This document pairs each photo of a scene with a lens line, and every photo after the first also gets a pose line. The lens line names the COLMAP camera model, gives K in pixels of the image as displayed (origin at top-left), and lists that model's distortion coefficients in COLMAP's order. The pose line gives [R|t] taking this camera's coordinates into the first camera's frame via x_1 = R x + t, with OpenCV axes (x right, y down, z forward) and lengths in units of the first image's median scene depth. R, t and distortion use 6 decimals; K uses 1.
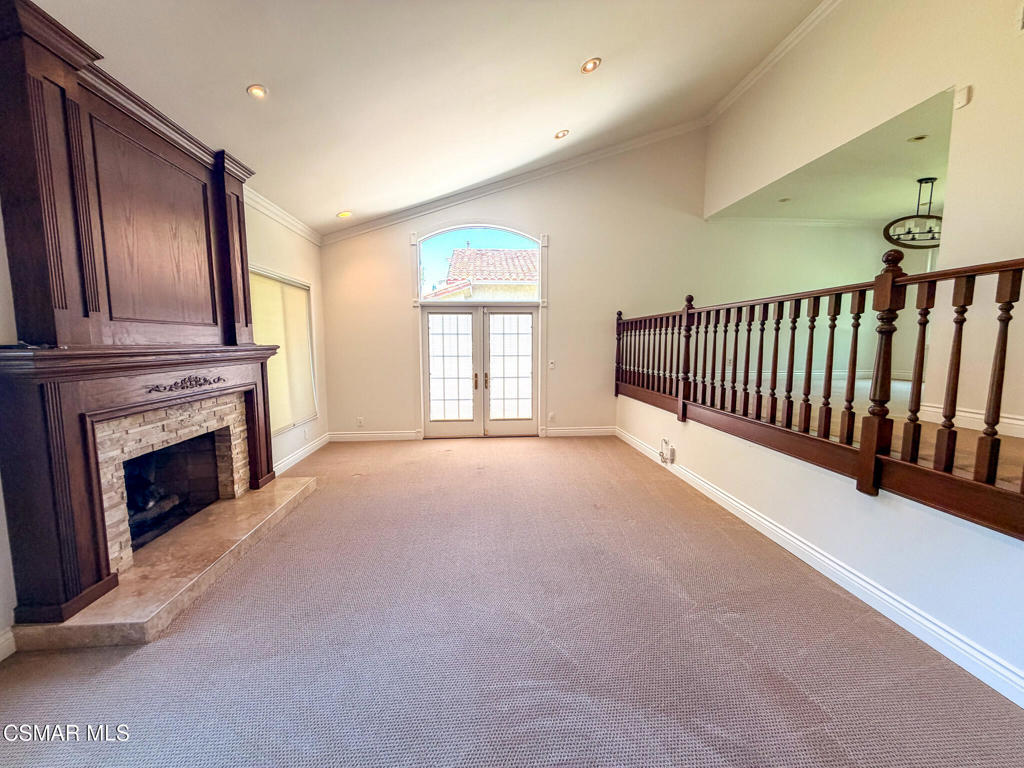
lens RADIAL K [[409.5, 0, 508.1], [0, 409.5, 384.3], [0, 0, 1]] dist [0.001485, 0.000088]
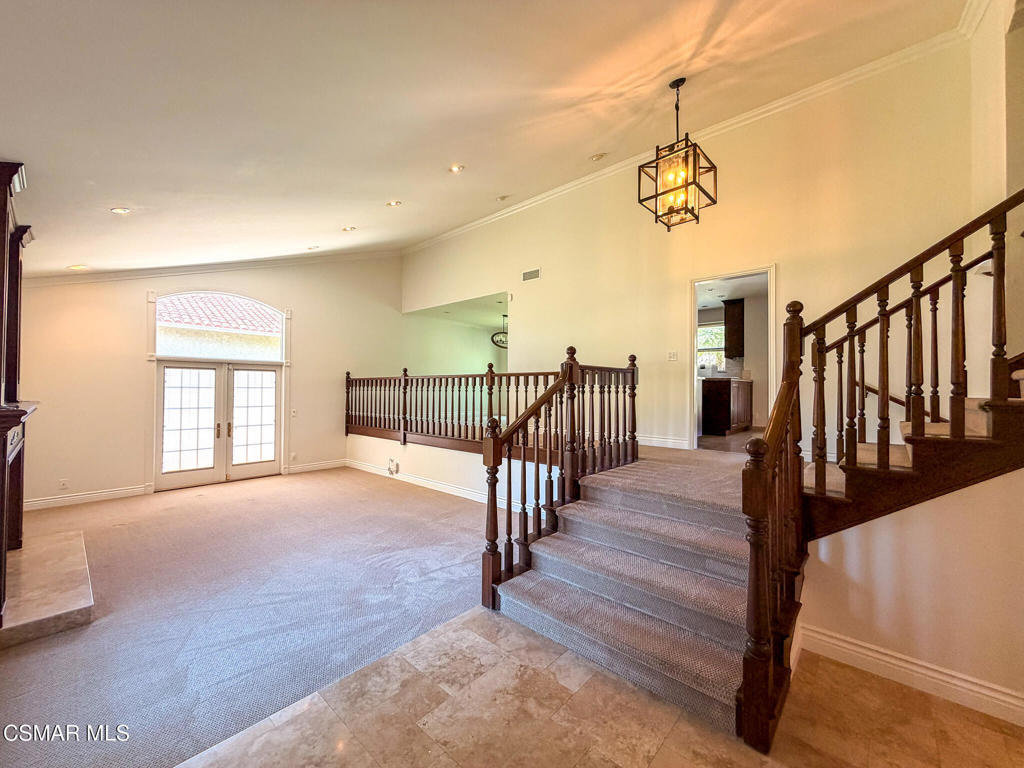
lens RADIAL K [[409.5, 0, 508.1], [0, 409.5, 384.3], [0, 0, 1]] dist [0.001485, 0.000088]
pose [[0.730199, 0.014875, 0.683072, -0.268759], [0.064044, 0.993871, -0.090106, 0.018138], [-0.680226, 0.109542, 0.724771, -0.337748]]
